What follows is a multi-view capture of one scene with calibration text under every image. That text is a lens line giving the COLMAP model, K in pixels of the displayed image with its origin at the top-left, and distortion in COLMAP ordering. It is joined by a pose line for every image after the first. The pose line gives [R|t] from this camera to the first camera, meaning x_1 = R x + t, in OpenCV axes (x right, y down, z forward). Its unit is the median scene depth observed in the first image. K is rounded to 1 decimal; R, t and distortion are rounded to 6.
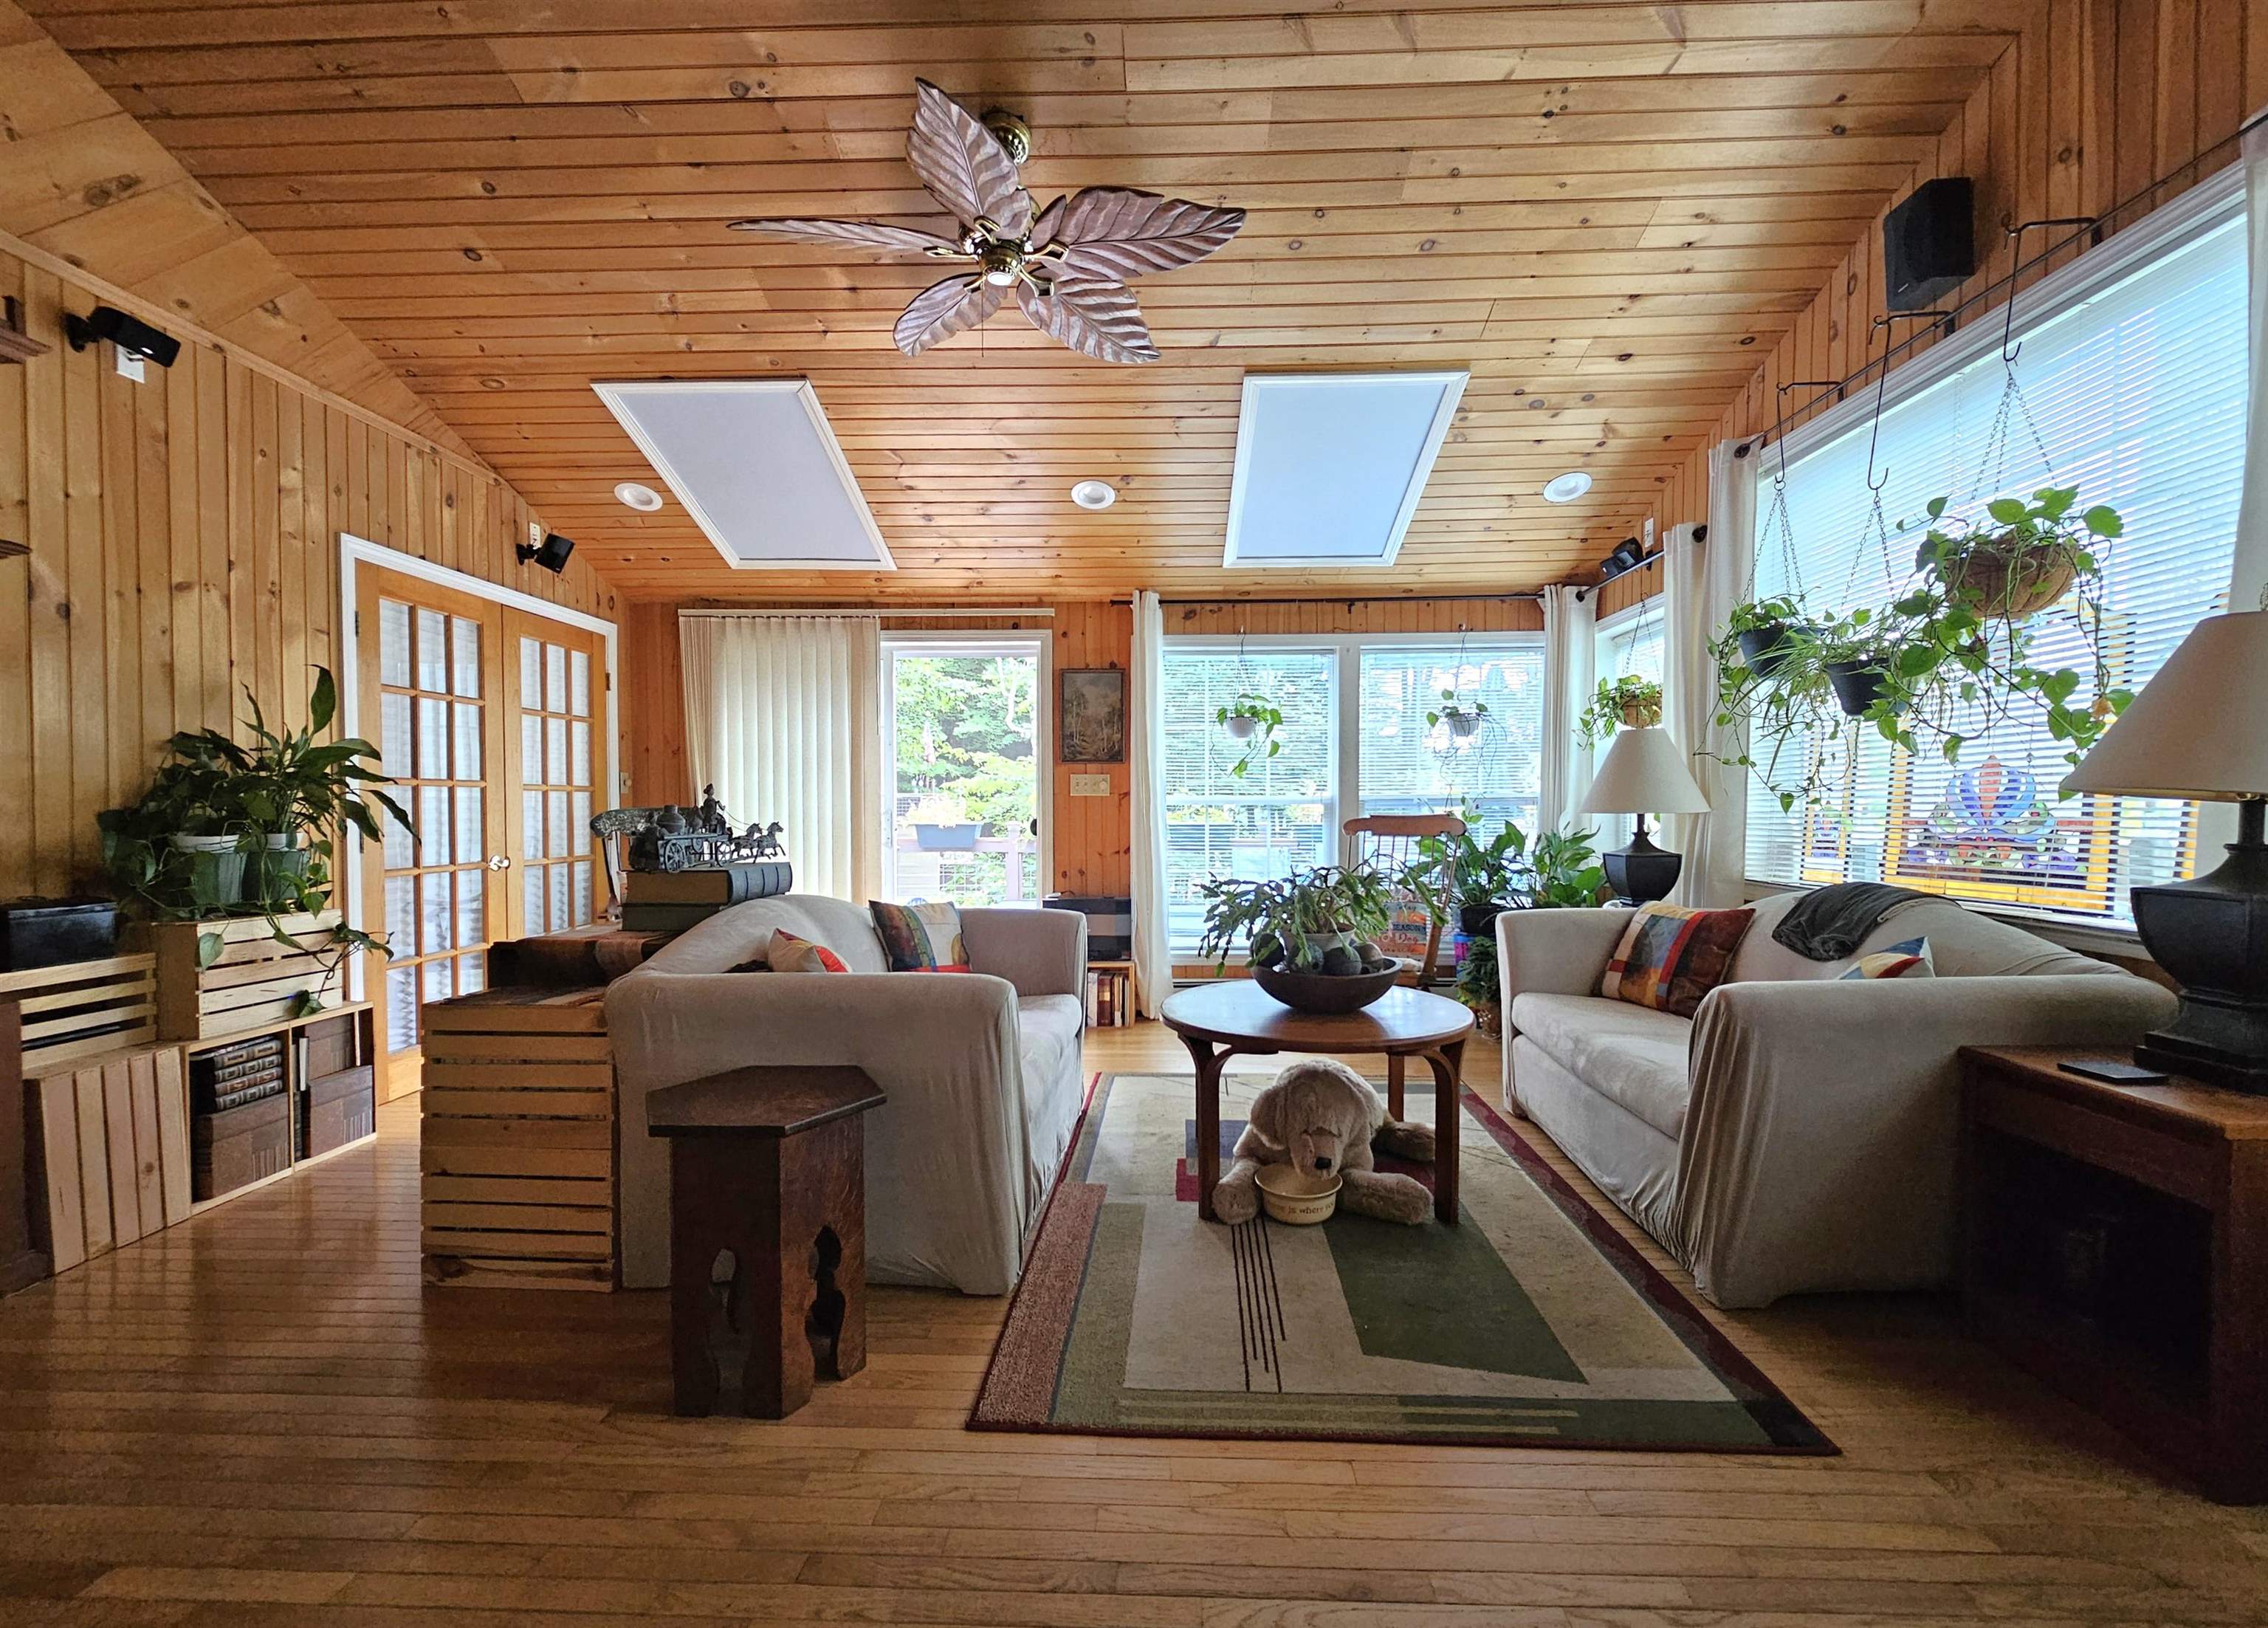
lens RADIAL K [[967.3, 0, 1135.0], [0, 967.3, 830.9], [0, 0, 1]] dist [-0.002356, -0.000189]
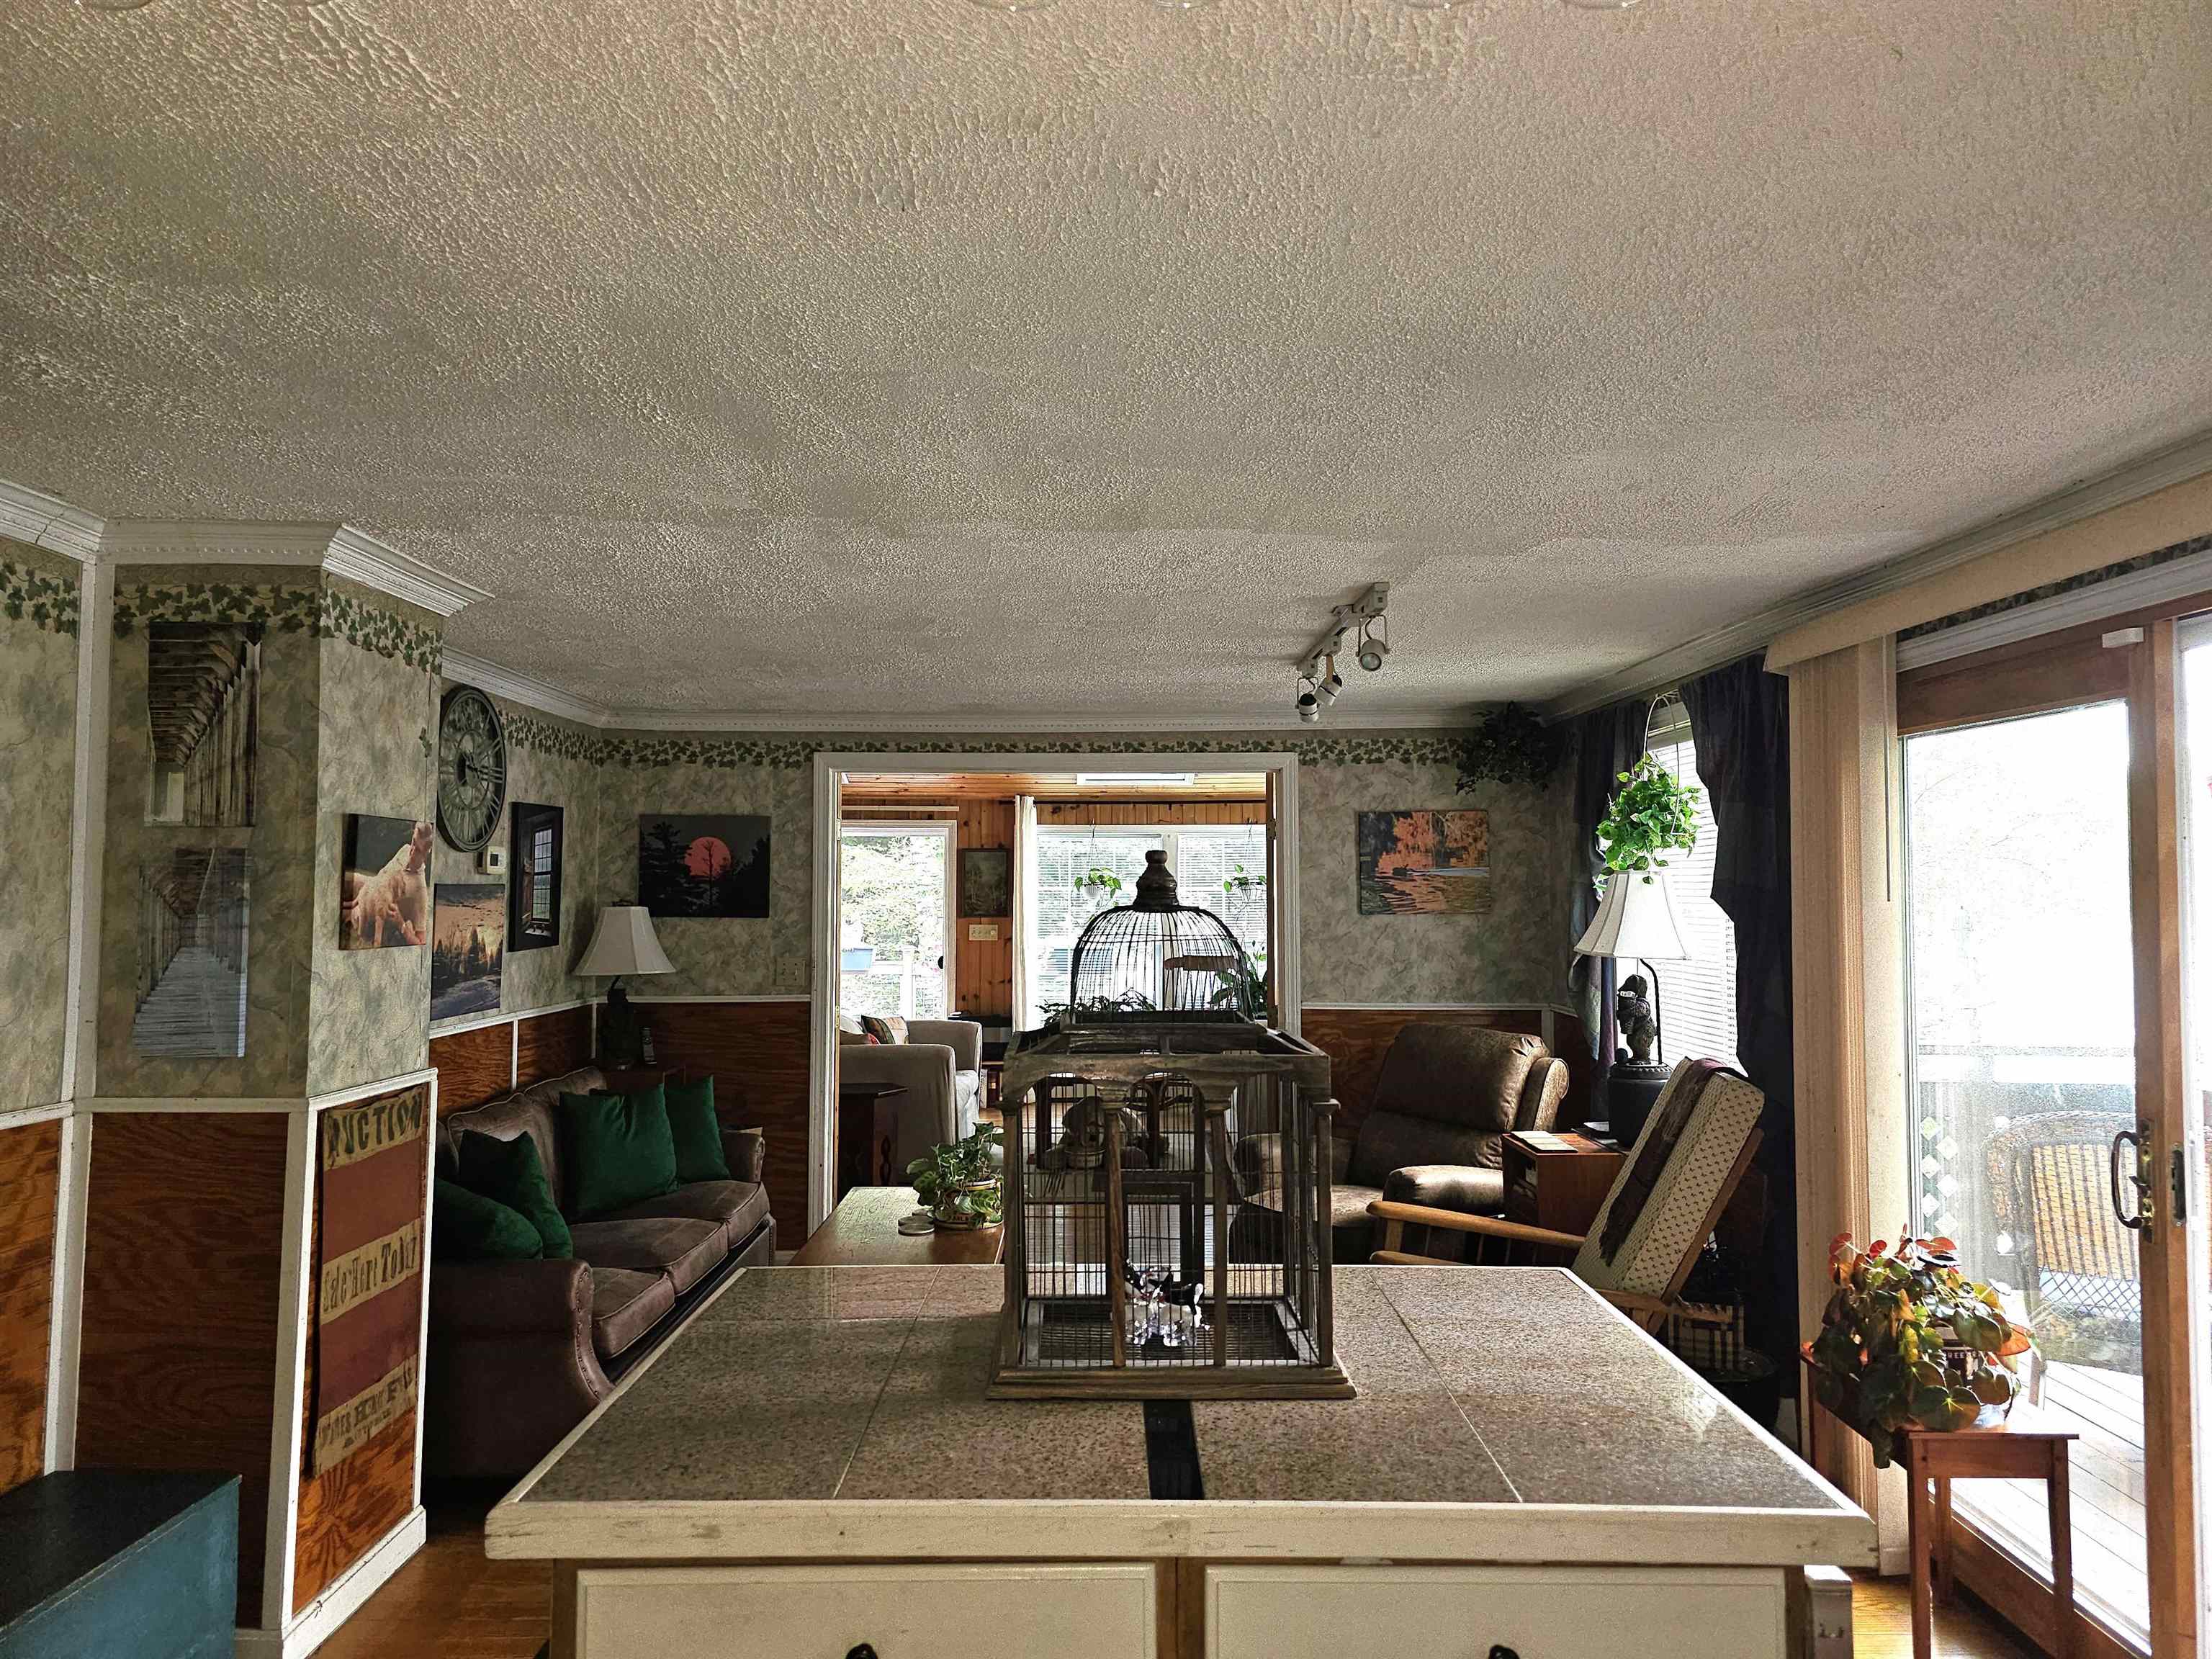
lens RADIAL K [[1467.9, 0, 1098.1], [0, 1467.9, 816.4], [0, 0, 1]] dist [0.059142, -0.047924]
pose [[0.999195, 0.003657, 0.039955, 0.039833], [-0.000825, 0.997500, -0.070665, -0.078166], [-0.040113, 0.070575, 0.996700, -1.321157]]
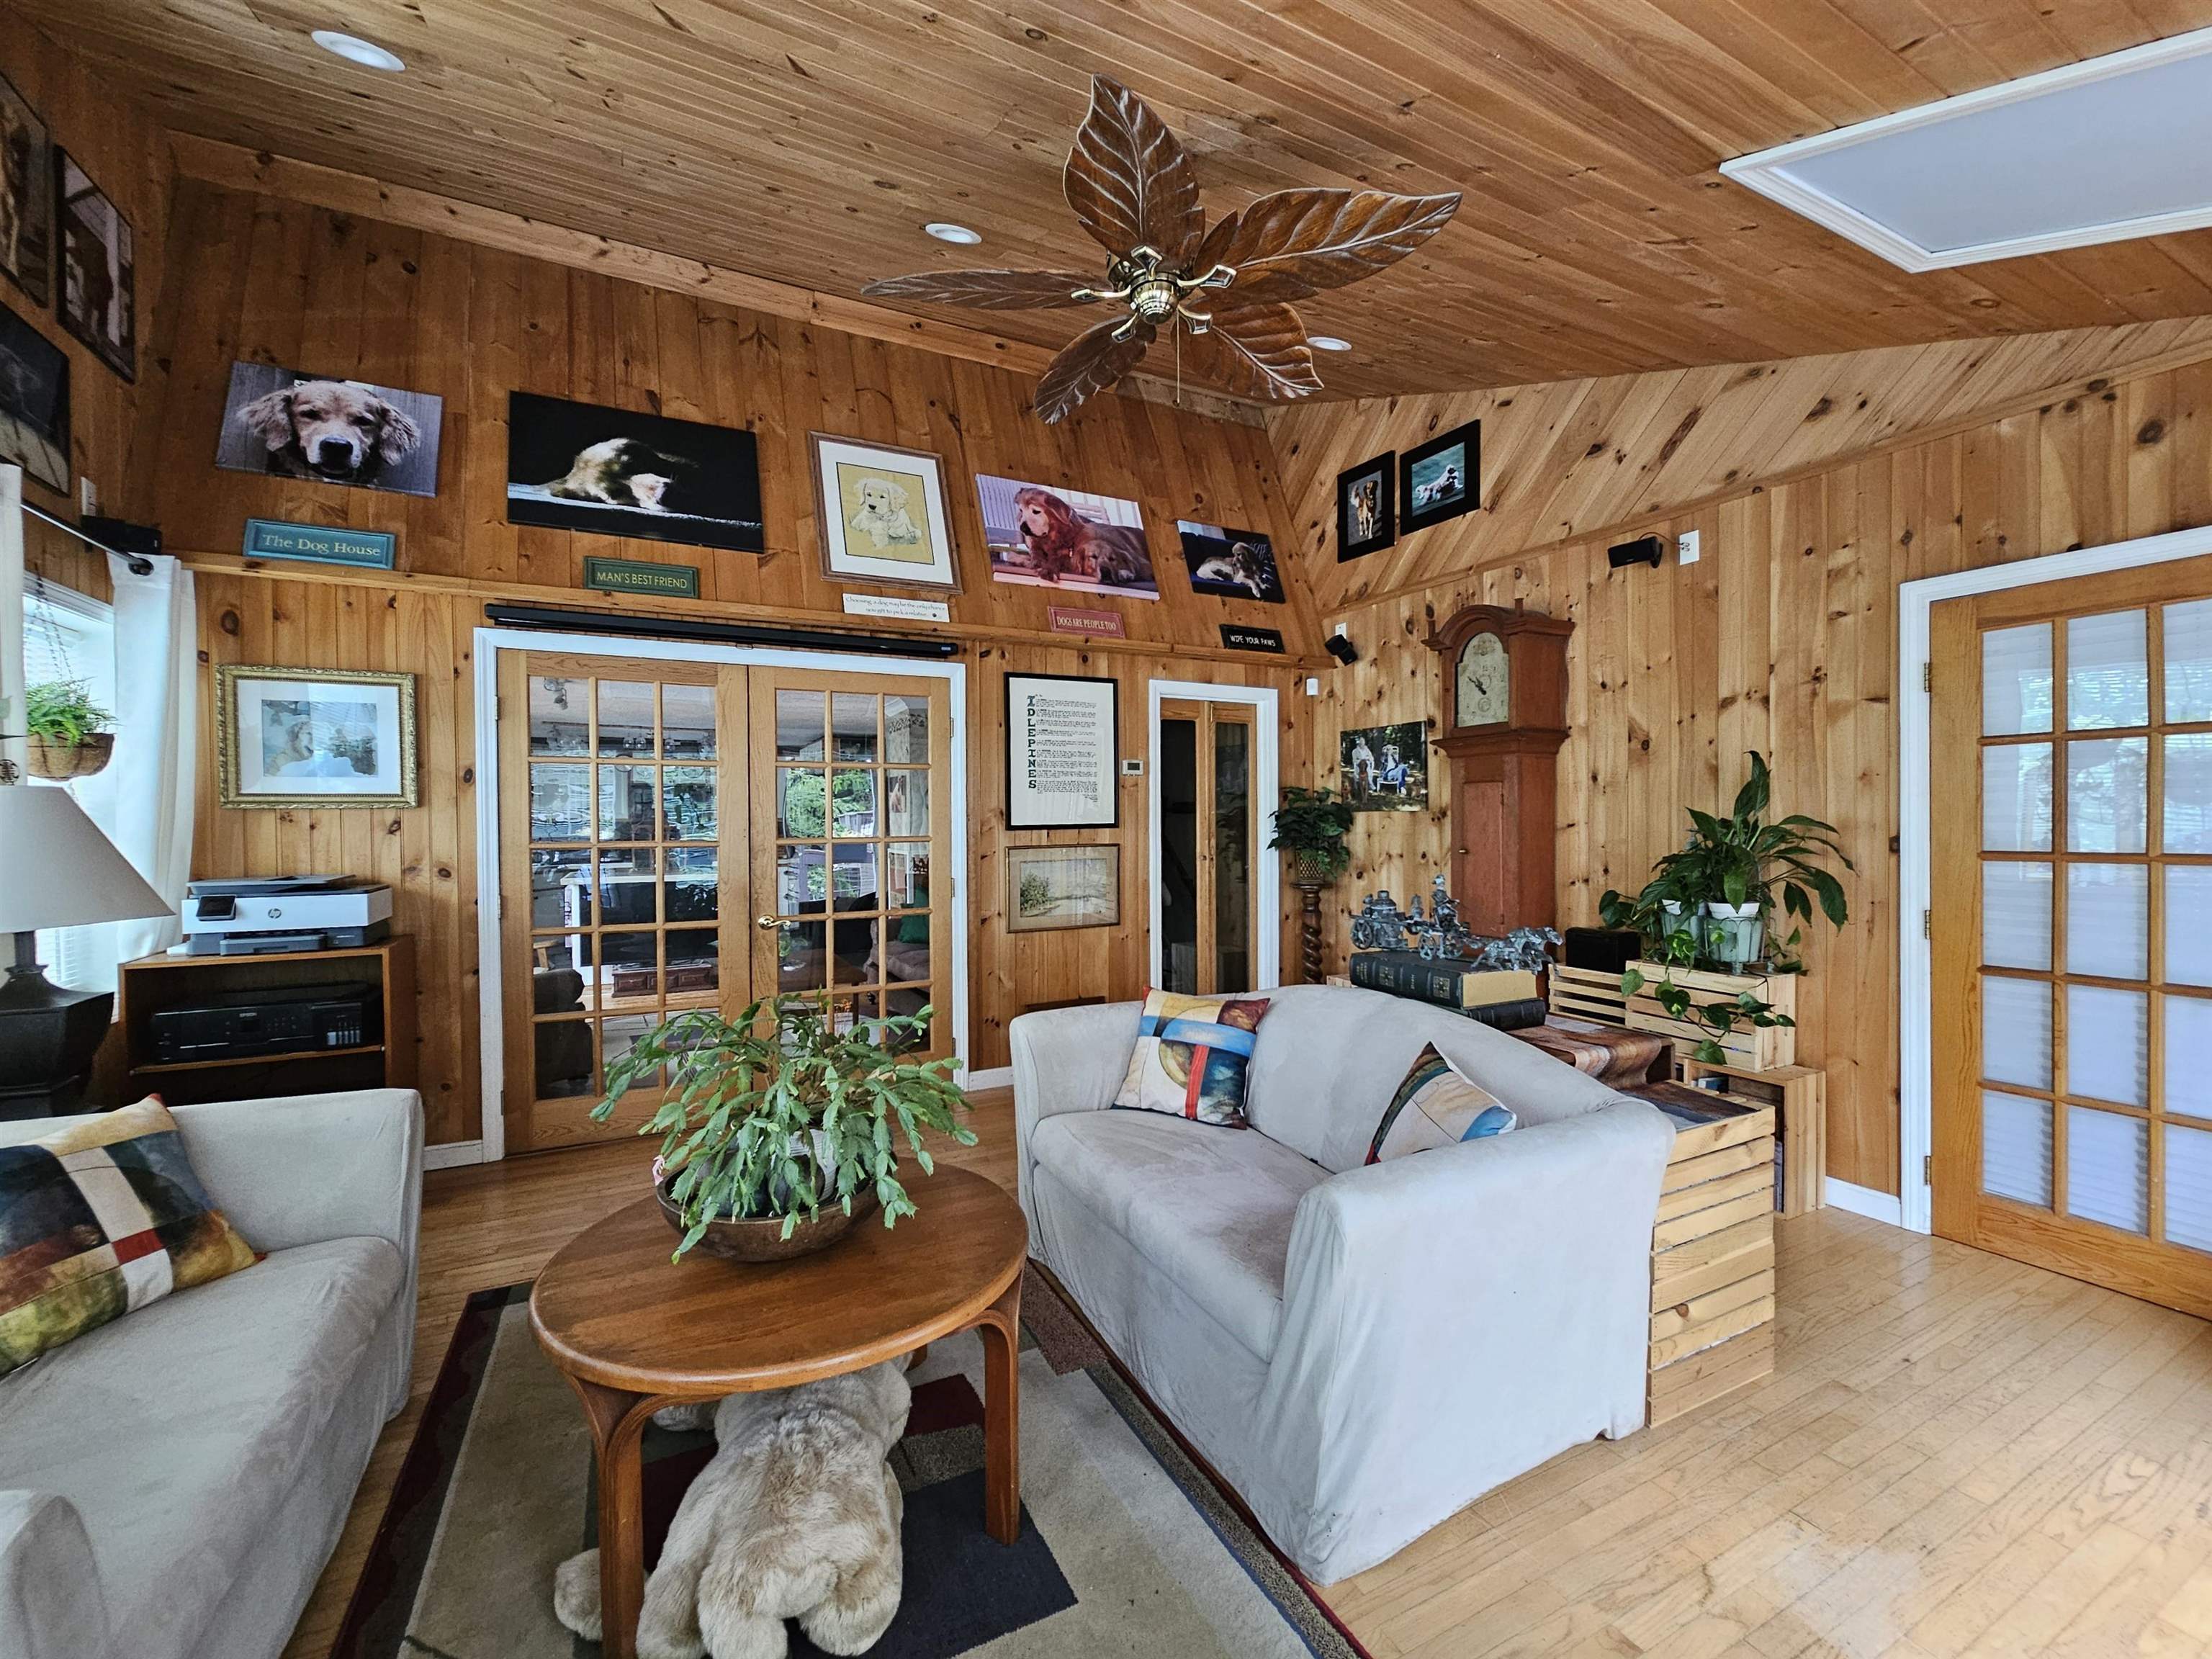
lens RADIAL K [[909.7, 0, 1111.8], [0, 909.7, 835.1], [0, 0, 1]] dist [-0.001796, 0.000097]
pose [[-0.869540, 0.015603, -0.493616, 0.200243], [-0.001713, 0.999399, 0.034608, -0.080231], [0.493859, 0.030939, -0.868991, 1.099218]]
